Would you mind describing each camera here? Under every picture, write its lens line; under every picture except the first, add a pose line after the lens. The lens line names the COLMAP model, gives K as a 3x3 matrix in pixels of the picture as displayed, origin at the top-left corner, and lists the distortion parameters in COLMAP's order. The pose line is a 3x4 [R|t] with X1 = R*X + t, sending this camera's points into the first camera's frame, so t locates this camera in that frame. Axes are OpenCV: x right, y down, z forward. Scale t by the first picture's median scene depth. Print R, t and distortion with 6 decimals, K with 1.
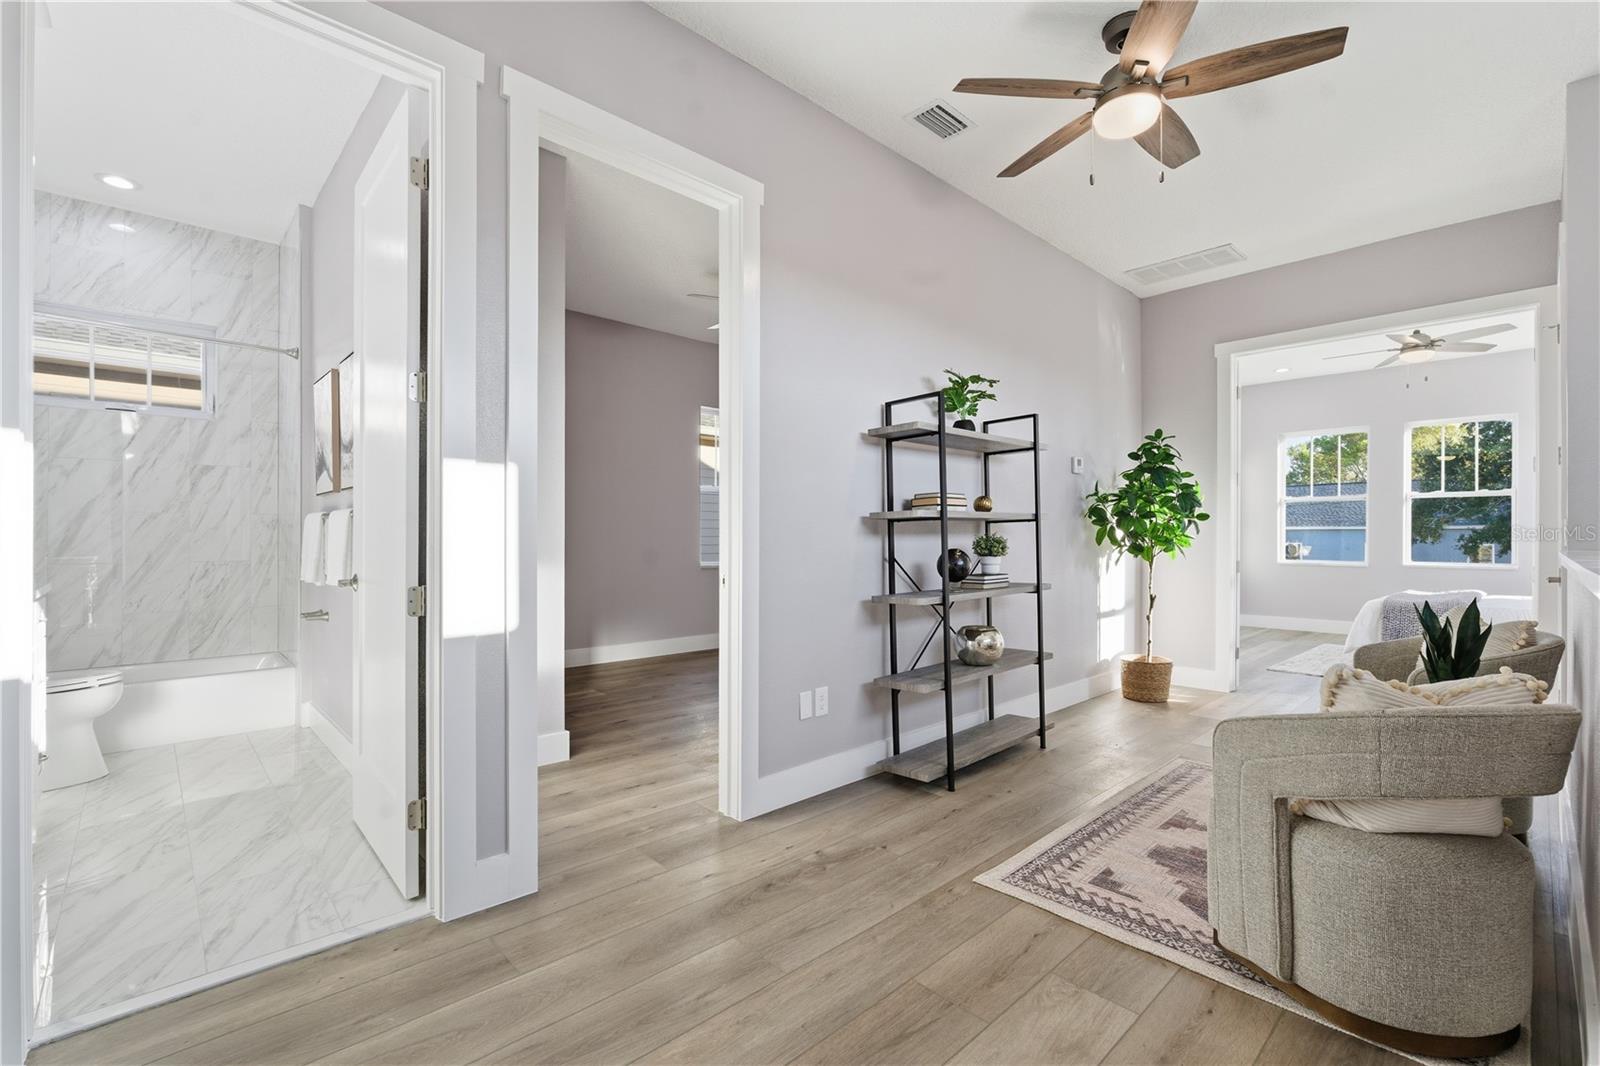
lens RADIAL K [[706.4, 0, 802.2], [0, 706.4, 527.2], [0, 0, 1]] dist [-0.002995, 0.000750]
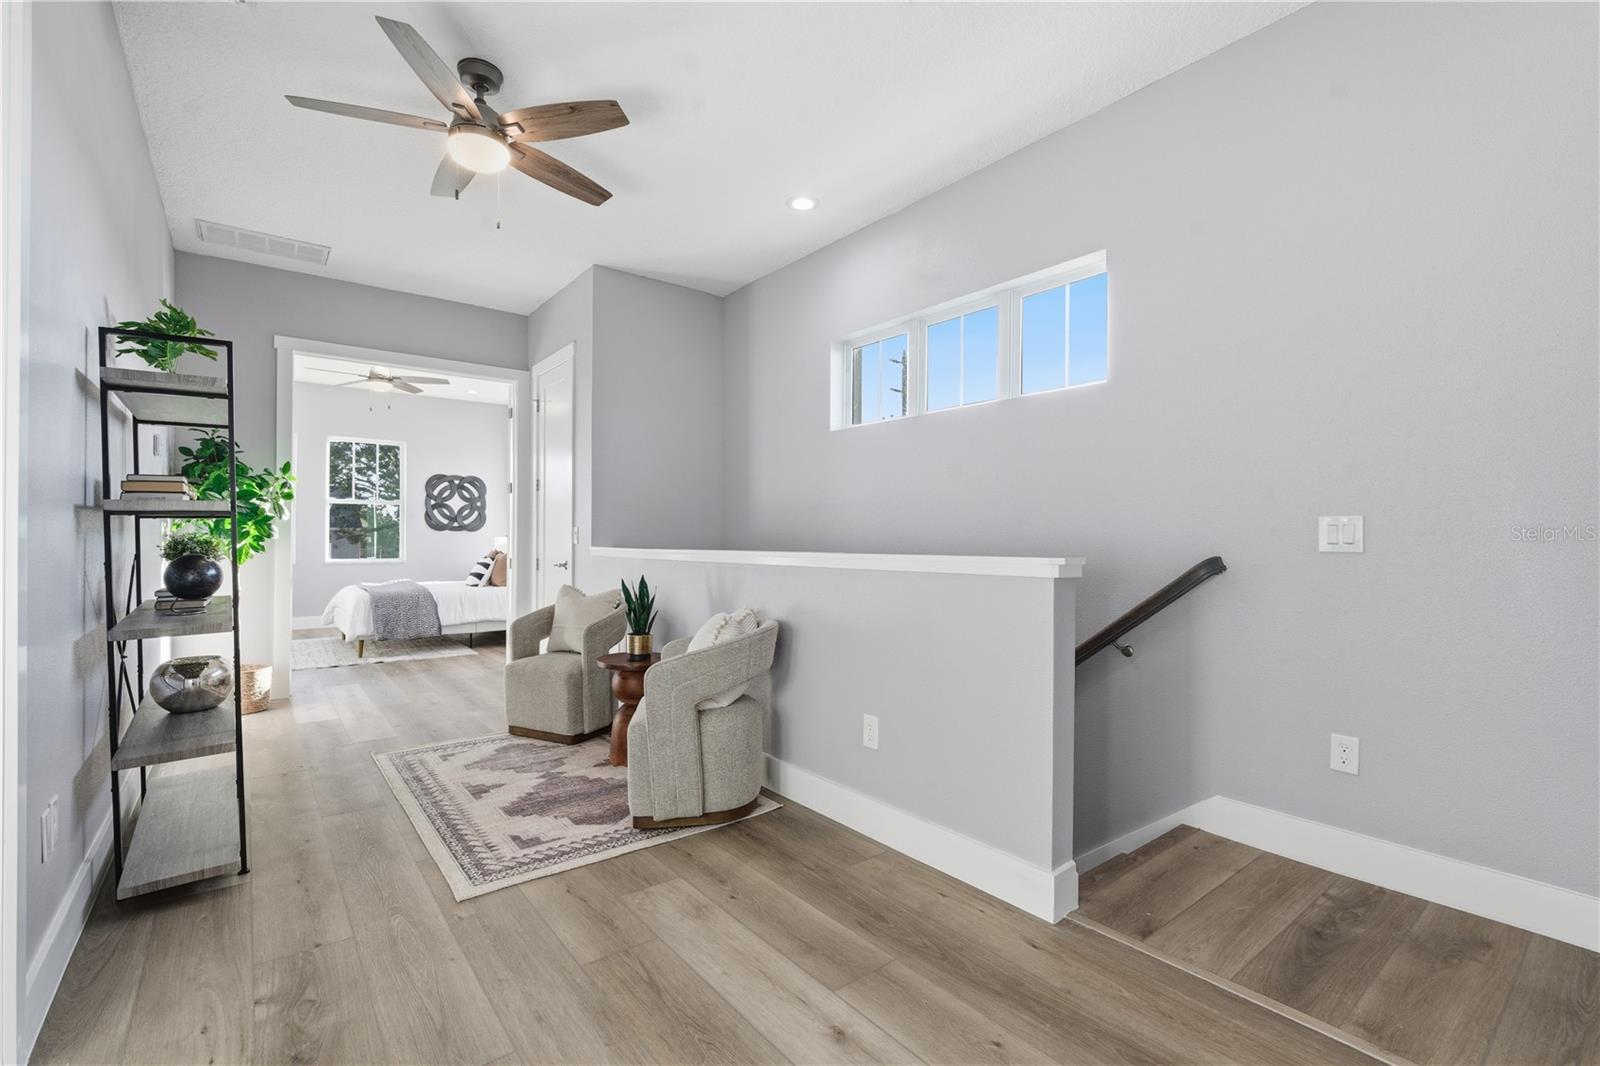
lens RADIAL K [[706.4, 0, 802.2], [0, 706.4, 527.2], [0, 0, 1]] dist [-0.002995, 0.000750]
pose [[0.094821, 0.016805, 0.995352, -0.605253], [-0.017584, 0.999730, -0.015204, 0.003991], [-0.995339, -0.016060, 0.095091, 0.415597]]
